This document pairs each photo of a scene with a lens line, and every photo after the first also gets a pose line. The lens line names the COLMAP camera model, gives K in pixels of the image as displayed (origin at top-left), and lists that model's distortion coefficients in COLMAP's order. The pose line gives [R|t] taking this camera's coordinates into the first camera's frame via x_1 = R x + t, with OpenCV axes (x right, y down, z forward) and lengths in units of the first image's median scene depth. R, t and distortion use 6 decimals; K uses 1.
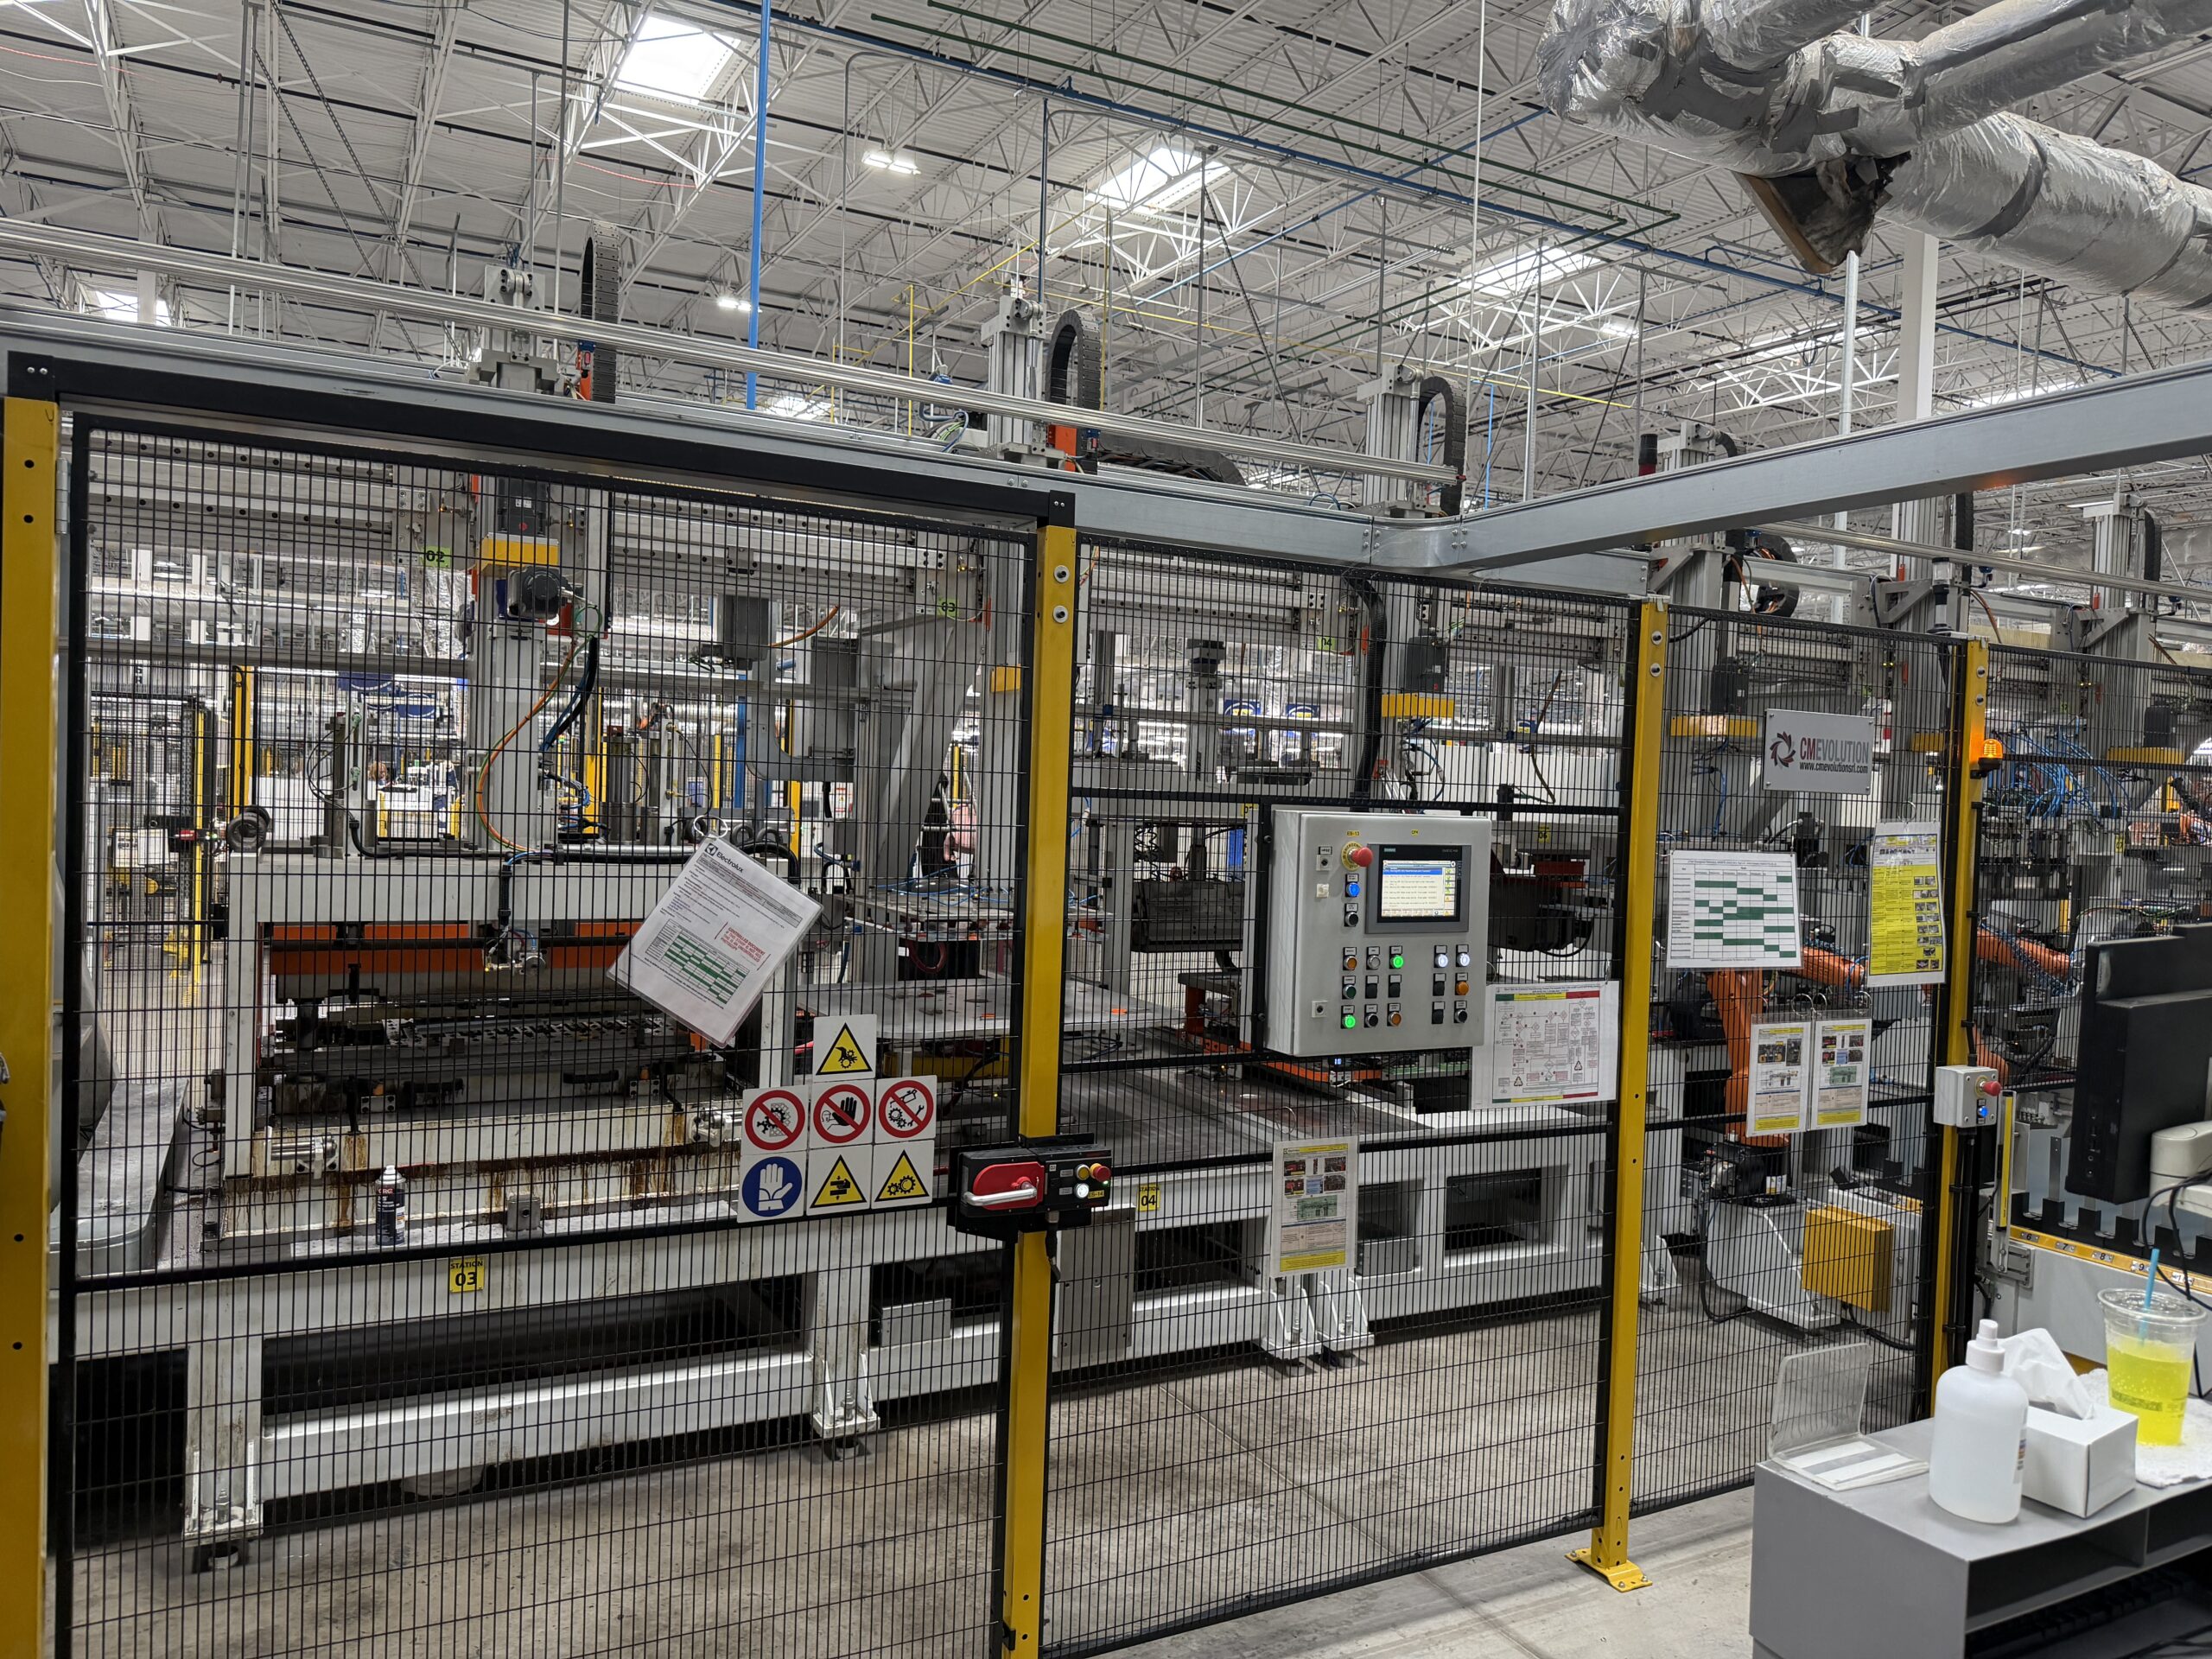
lens RADIAL K [[1555.0, 0, 1129.9], [0, 1555.0, 837.9], [0, 0, 1]] dist [0.044355, -0.068567]
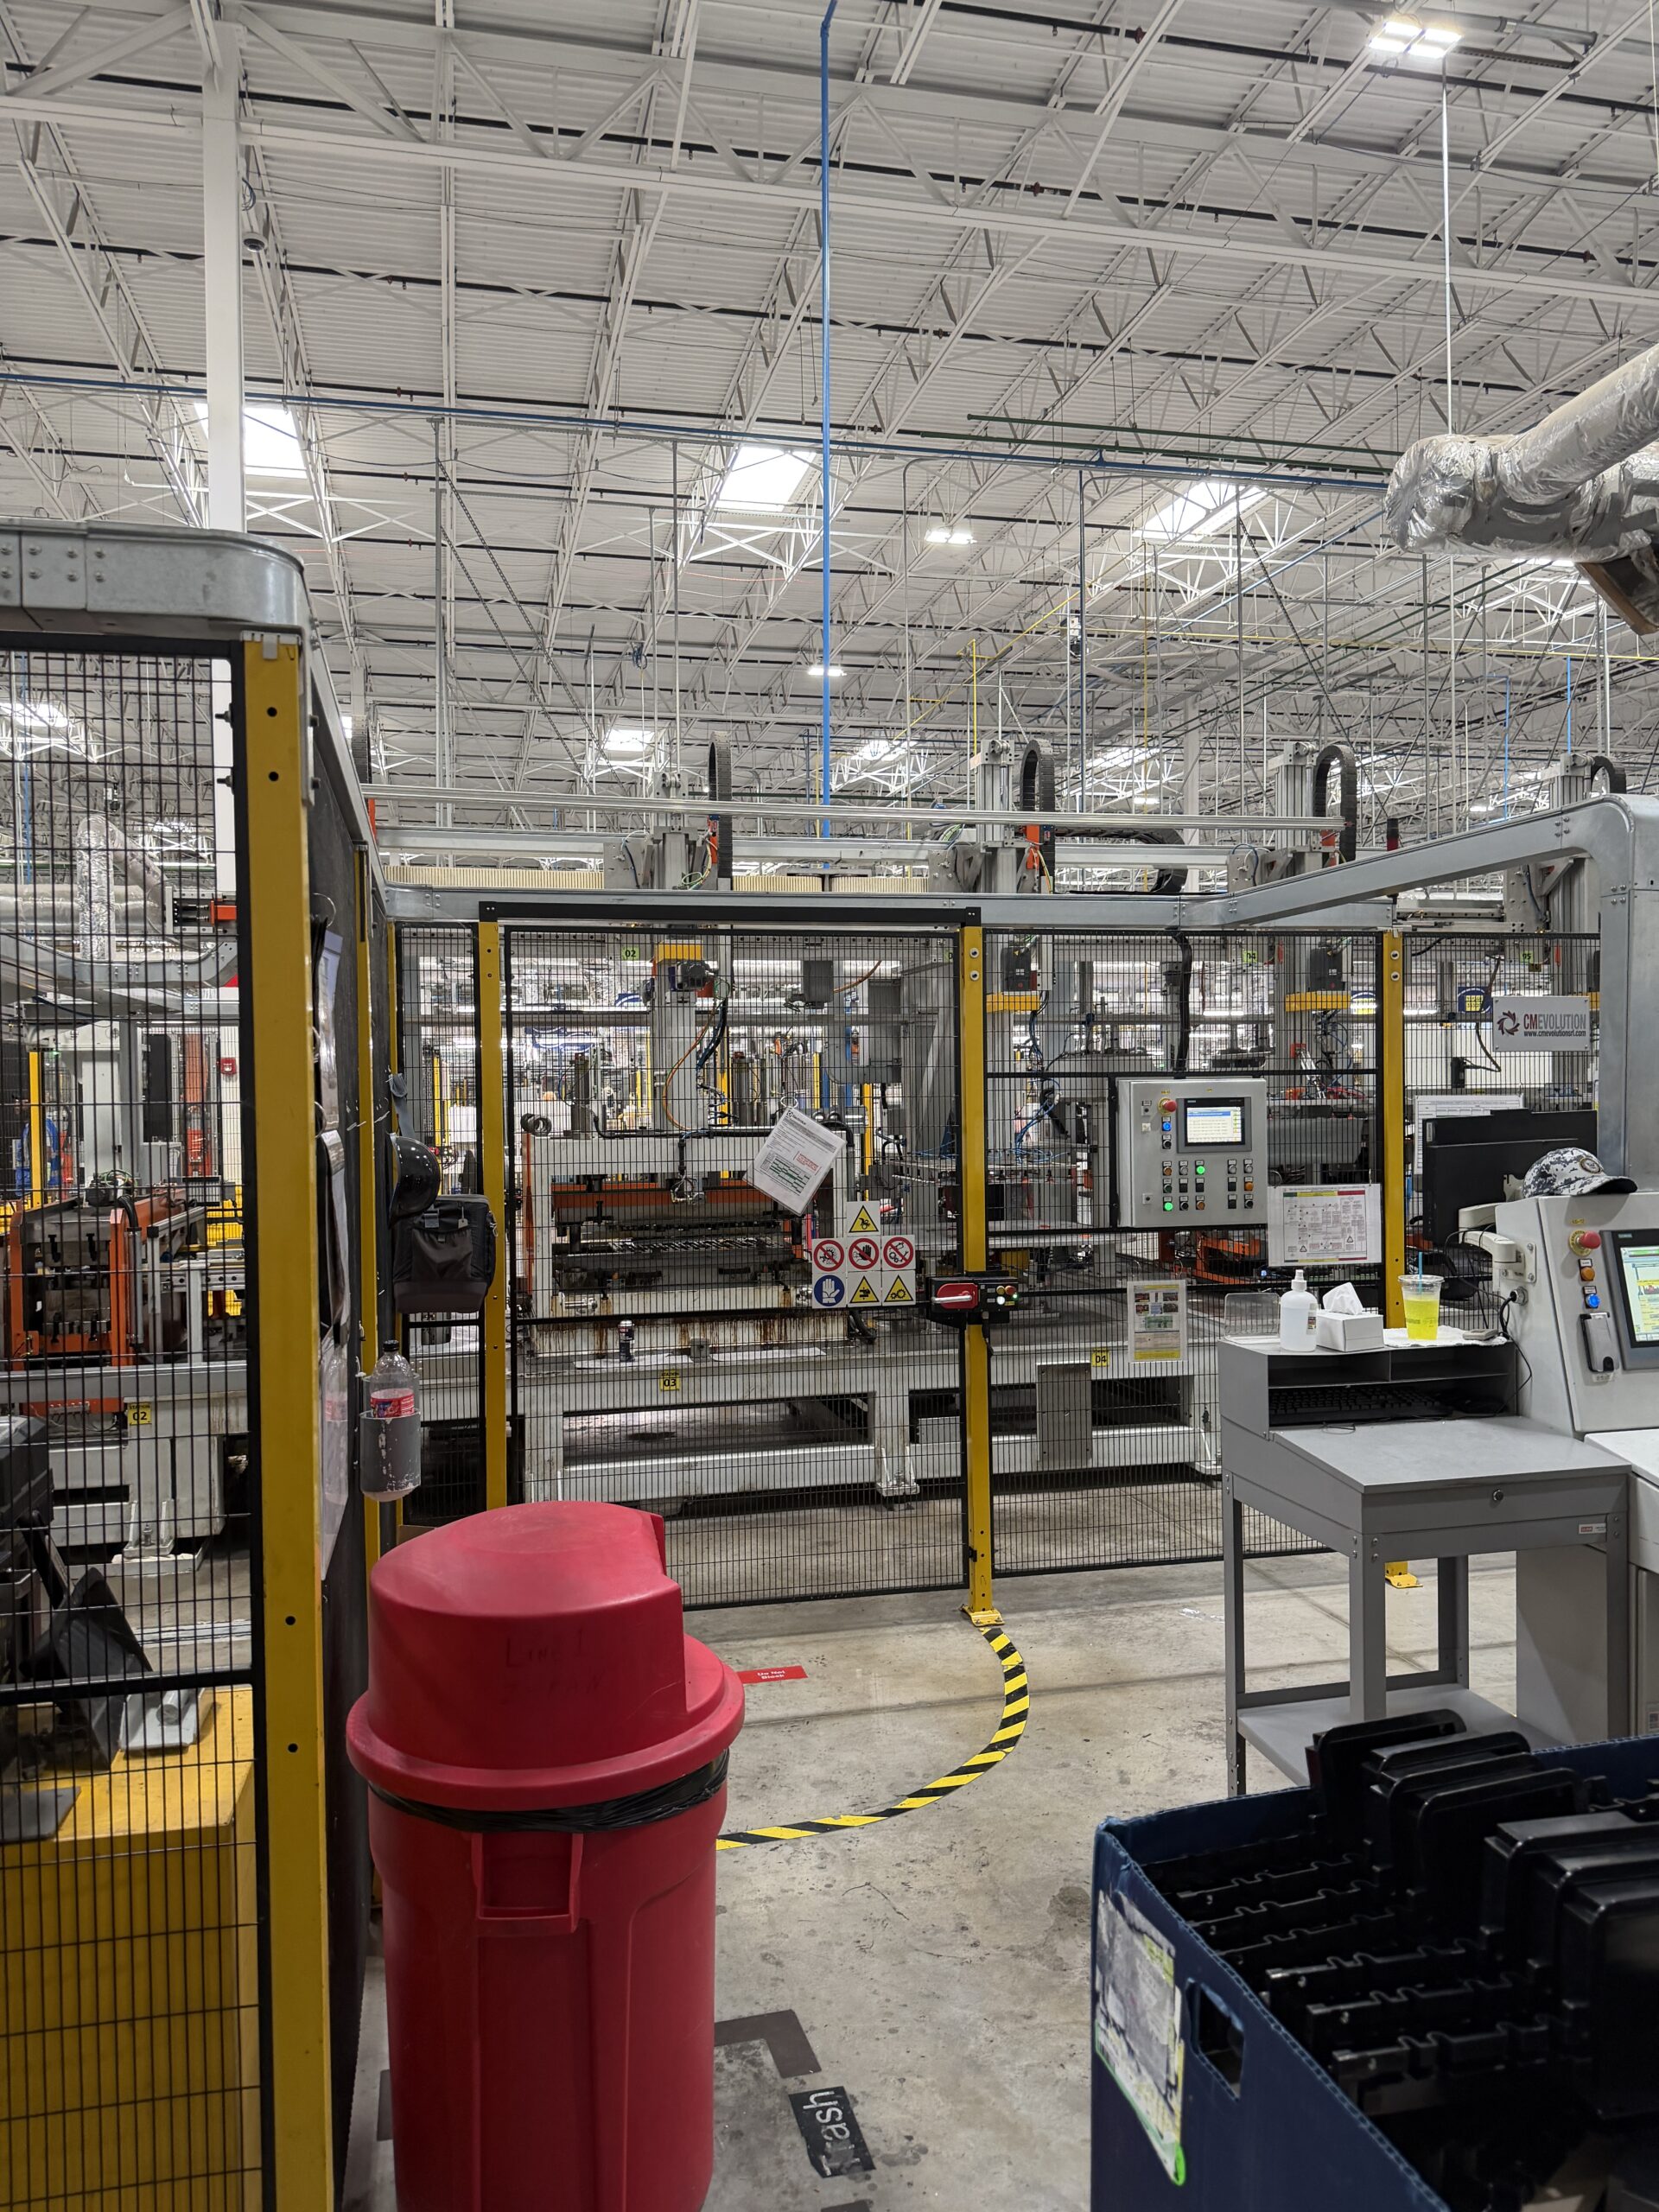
lens RADIAL K [[1555.0, 0, 809.9], [0, 1555.0, 1118.3], [0, 0, 1]] dist [0.044355, -0.068567]
pose [[0.962251, -0.043754, -0.268623, 0.166128], [0.039376, 0.998990, -0.021667, 0.033880], [0.269300, 0.010272, 0.963002, -0.518439]]
